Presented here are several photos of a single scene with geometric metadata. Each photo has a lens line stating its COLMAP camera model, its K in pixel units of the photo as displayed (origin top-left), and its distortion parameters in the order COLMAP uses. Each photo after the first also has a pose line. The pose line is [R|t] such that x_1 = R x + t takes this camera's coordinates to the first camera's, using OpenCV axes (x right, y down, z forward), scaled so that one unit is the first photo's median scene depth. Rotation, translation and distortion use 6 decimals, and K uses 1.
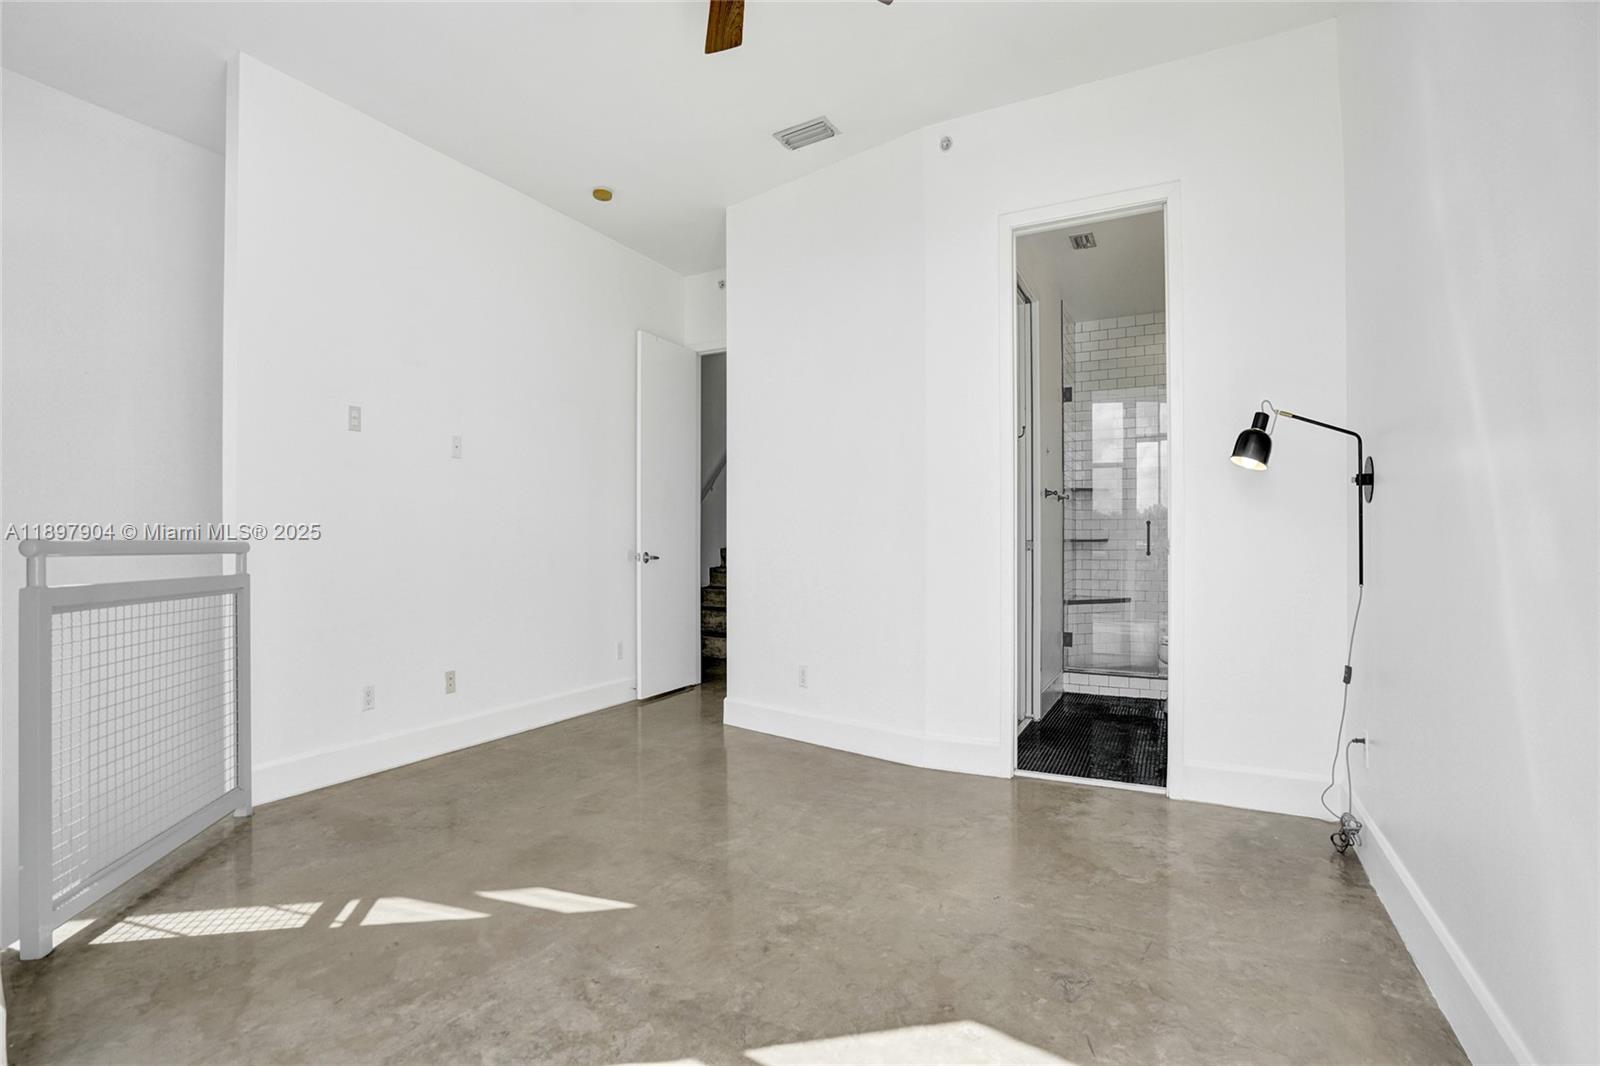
lens RADIAL K [[727.5, 0, 790.2], [0, 727.5, 541.2], [0, 0, 1]] dist [-0.001958, -0.000075]
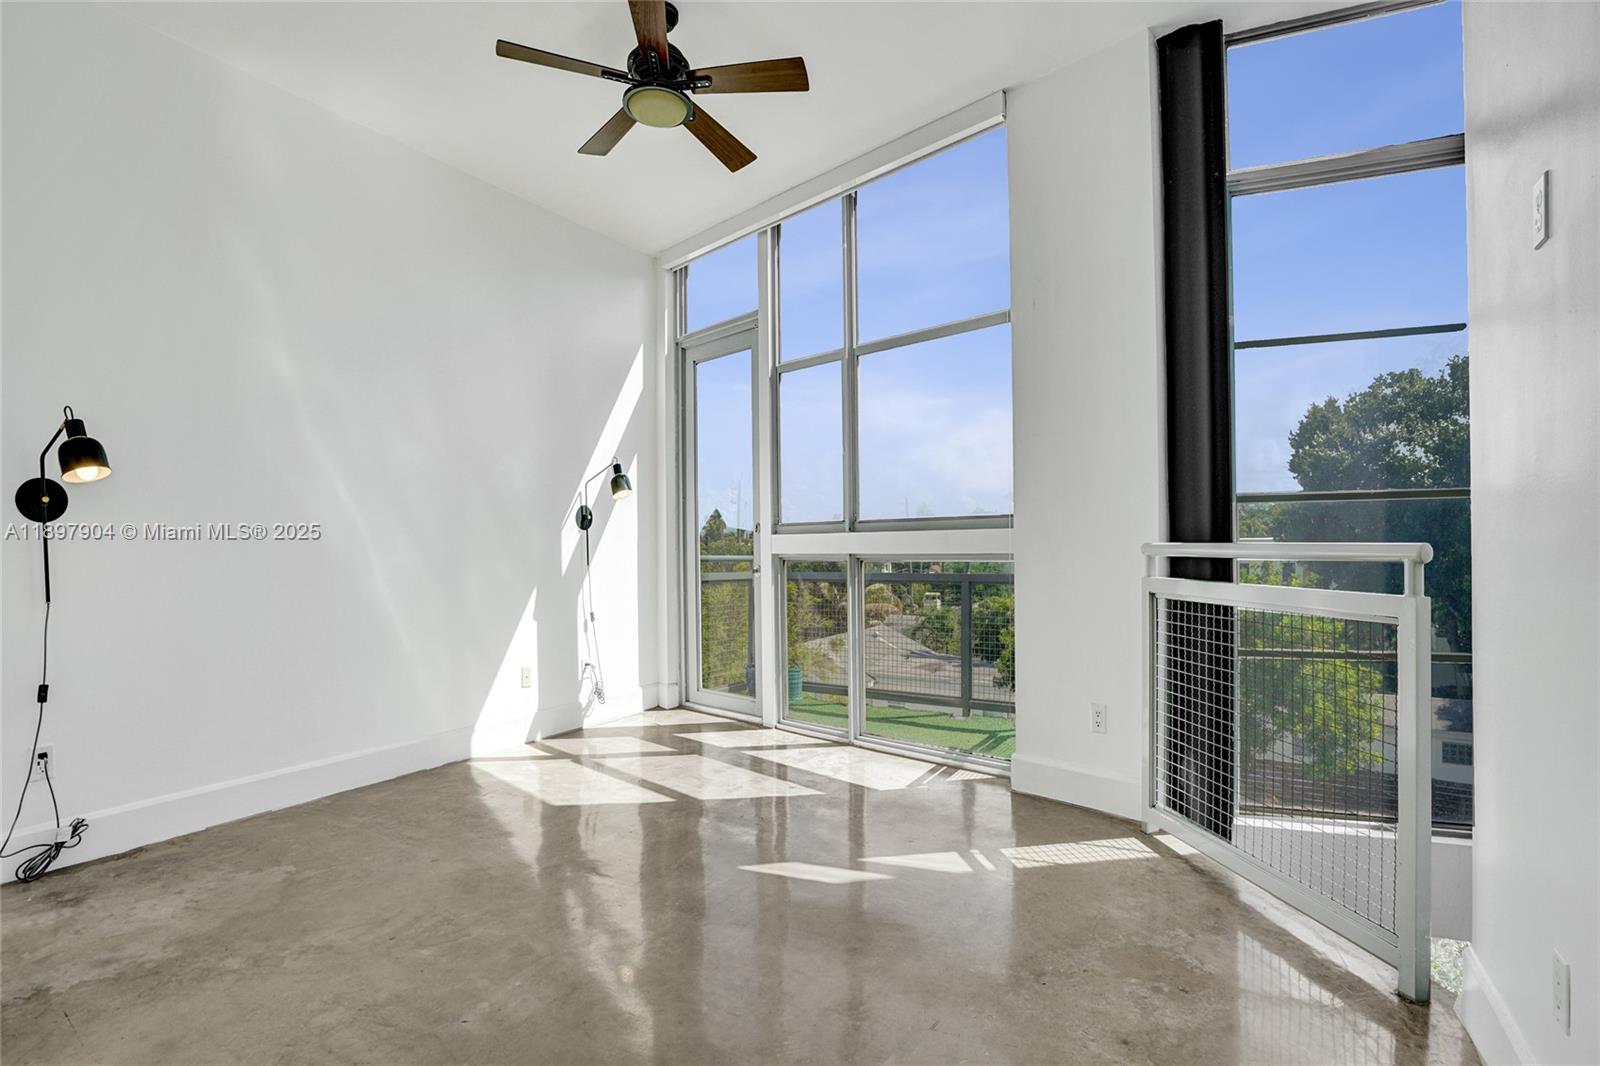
lens RADIAL K [[727.5, 0, 790.2], [0, 727.5, 541.2], [0, 0, 1]] dist [-0.001958, -0.000075]
pose [[-0.996516, 0.015649, 0.081917, -0.334788], [0.015029, 0.999854, -0.008178, -0.003149], [-0.082033, -0.006918, -0.996606, 1.844534]]
